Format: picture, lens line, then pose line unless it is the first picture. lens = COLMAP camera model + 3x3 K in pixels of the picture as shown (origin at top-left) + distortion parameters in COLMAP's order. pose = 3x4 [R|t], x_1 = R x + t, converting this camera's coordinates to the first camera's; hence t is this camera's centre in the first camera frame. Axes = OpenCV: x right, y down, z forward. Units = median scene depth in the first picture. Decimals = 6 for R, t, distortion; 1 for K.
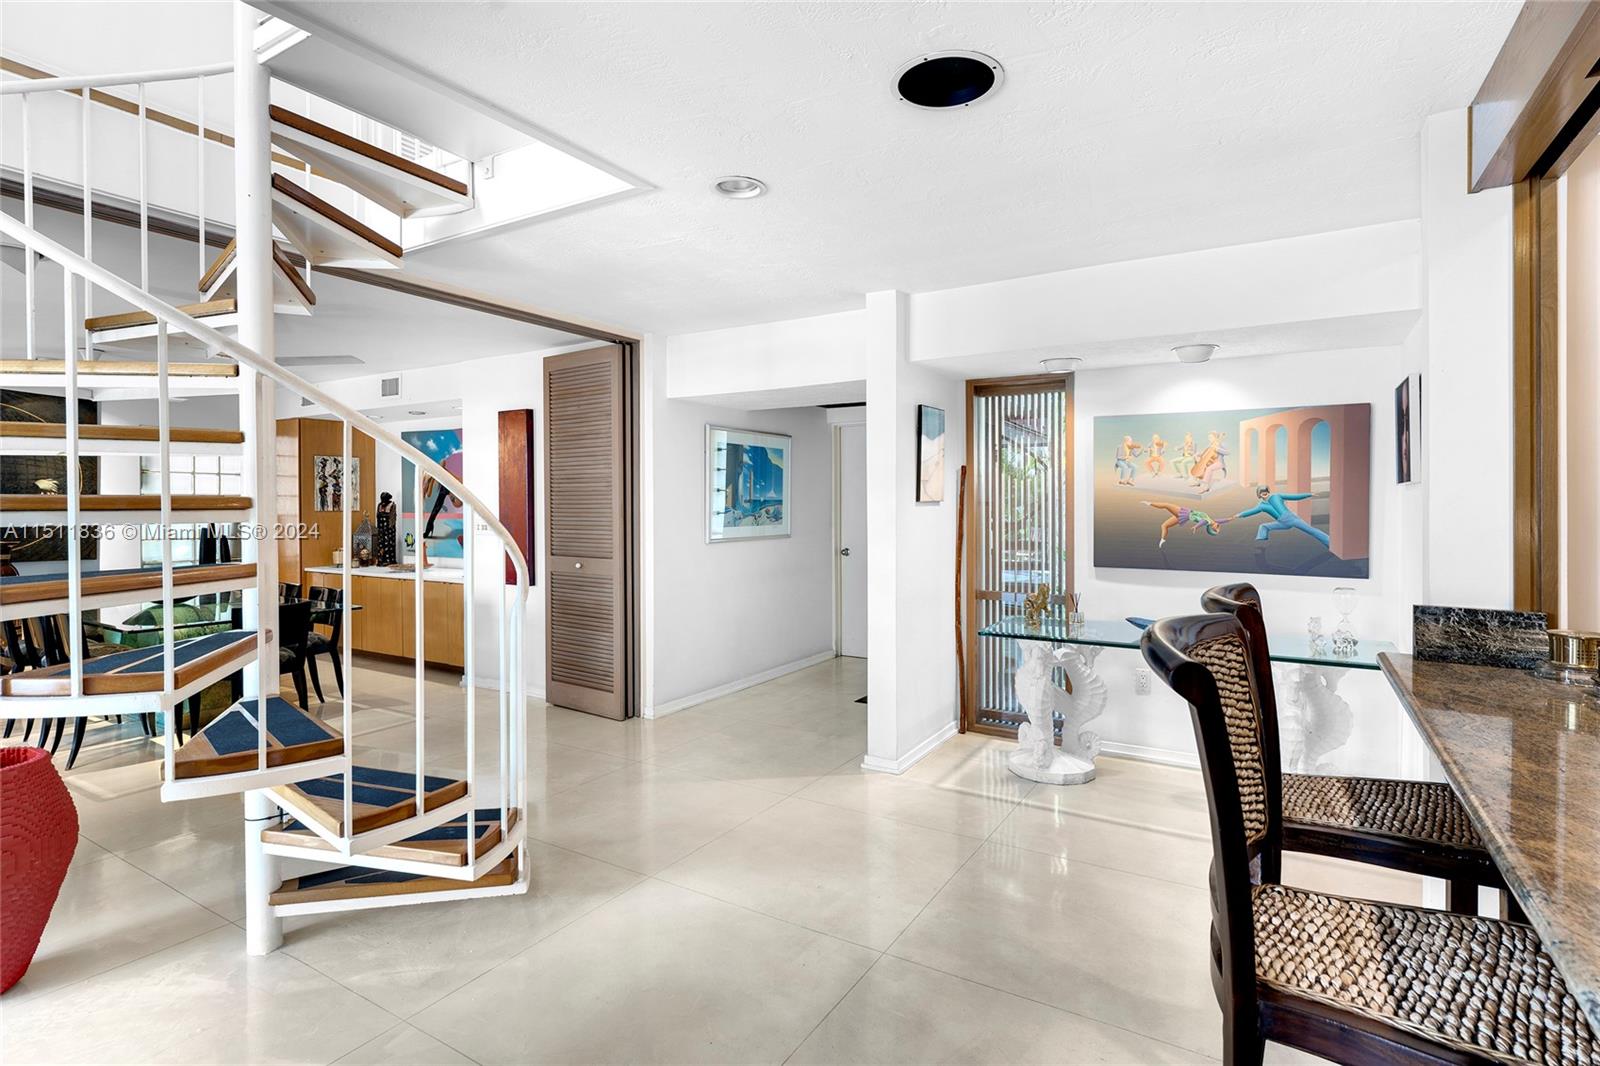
lens RADIAL K [[780.3, 0, 806.3], [0, 780.3, 509.4], [0, 0, 1]] dist [0.001514, 0.000102]
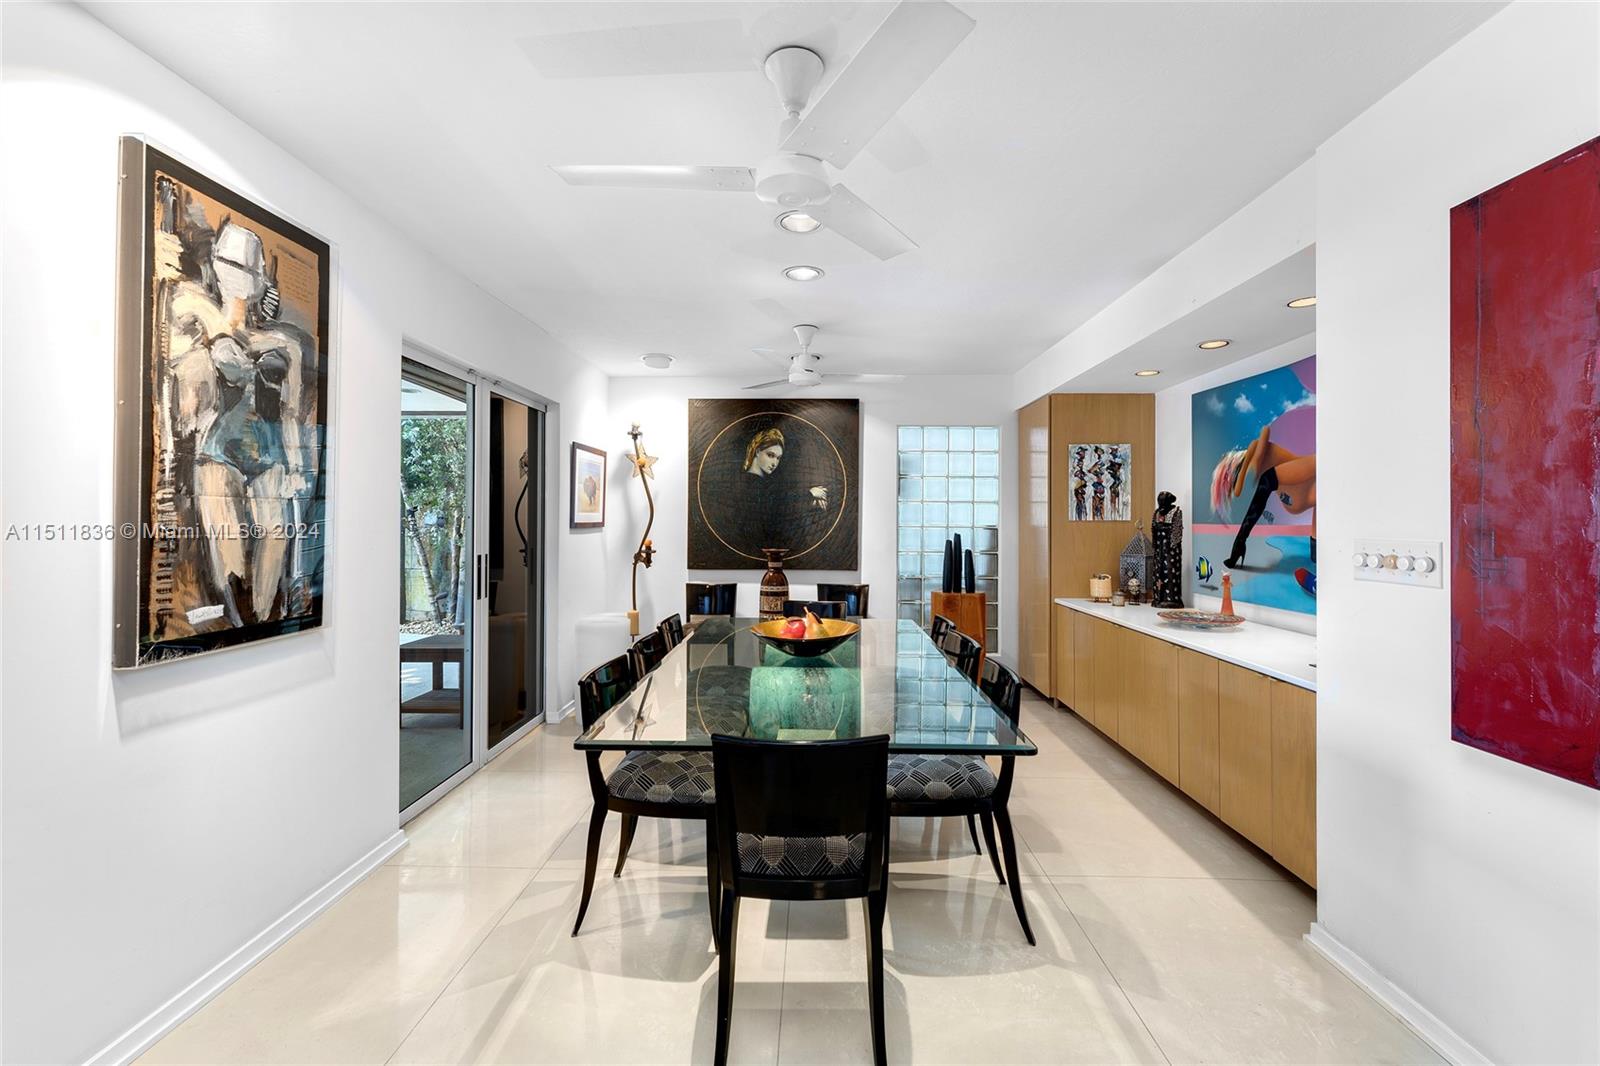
lens RADIAL K [[659.3, 0, 802.8], [0, 659.3, 525.1], [0, 0, 1]] dist [0.001854, 0.000212]
pose [[0.497839, 0.004293, -0.867259, -0.222460], [-0.009603, 0.999954, -0.000562, 0.008720], [0.867216, 0.008609, 0.497857, 0.482523]]
